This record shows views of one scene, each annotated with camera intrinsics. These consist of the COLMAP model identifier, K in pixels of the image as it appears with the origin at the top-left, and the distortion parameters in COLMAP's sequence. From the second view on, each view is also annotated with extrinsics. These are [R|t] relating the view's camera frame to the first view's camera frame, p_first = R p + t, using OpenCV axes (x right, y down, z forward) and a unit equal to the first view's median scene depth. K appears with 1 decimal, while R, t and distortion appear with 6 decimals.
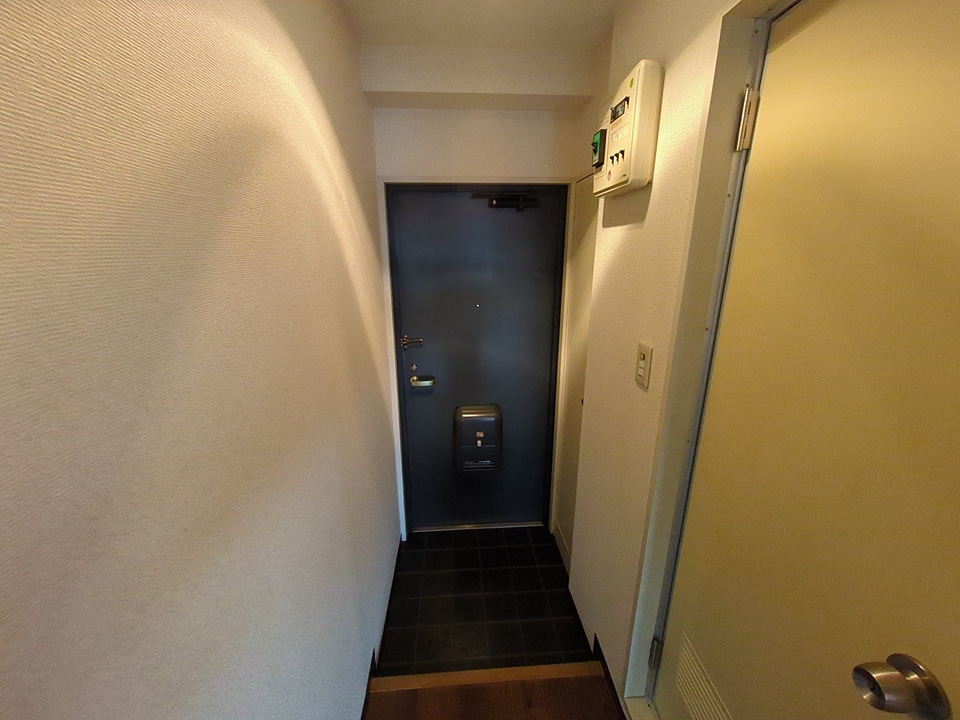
lens RADIAL K [[380.4, 0, 477.8], [0, 380.4, 357.7], [0, 0, 1]] dist [0.000274, 0.000222]
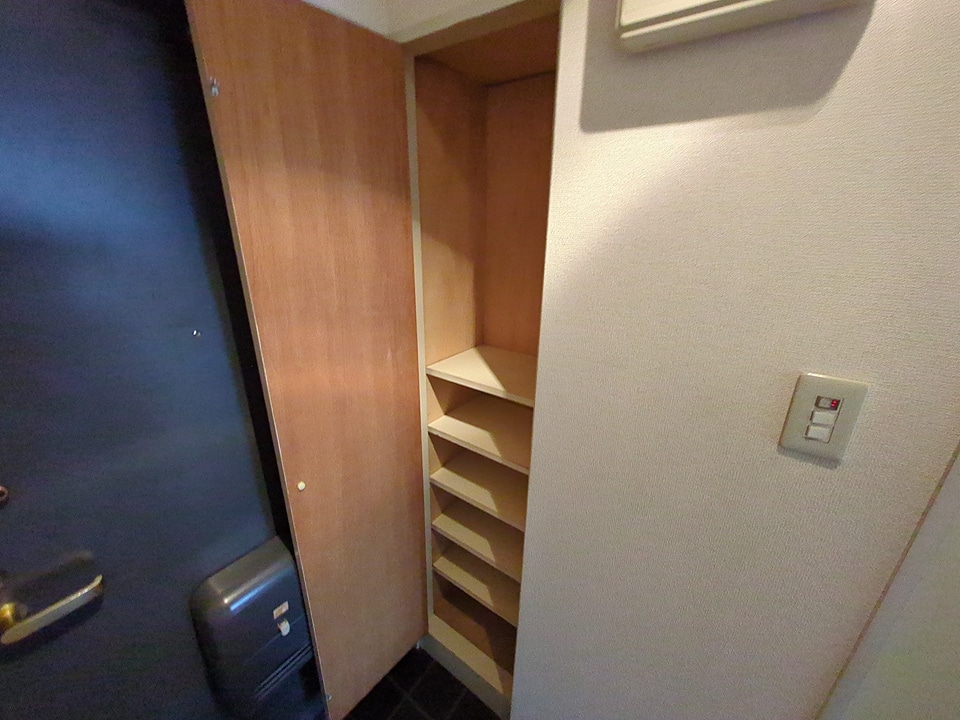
lens RADIAL K [[380.4, 0, 477.8], [0, 380.4, 357.7], [0, 0, 1]] dist [0.000274, 0.000222]
pose [[0.646636, -0.248734, 0.721106, -0.150637], [0.201266, 0.967477, 0.153235, -0.178459], [-0.735768, 0.046047, 0.675667, 0.801737]]
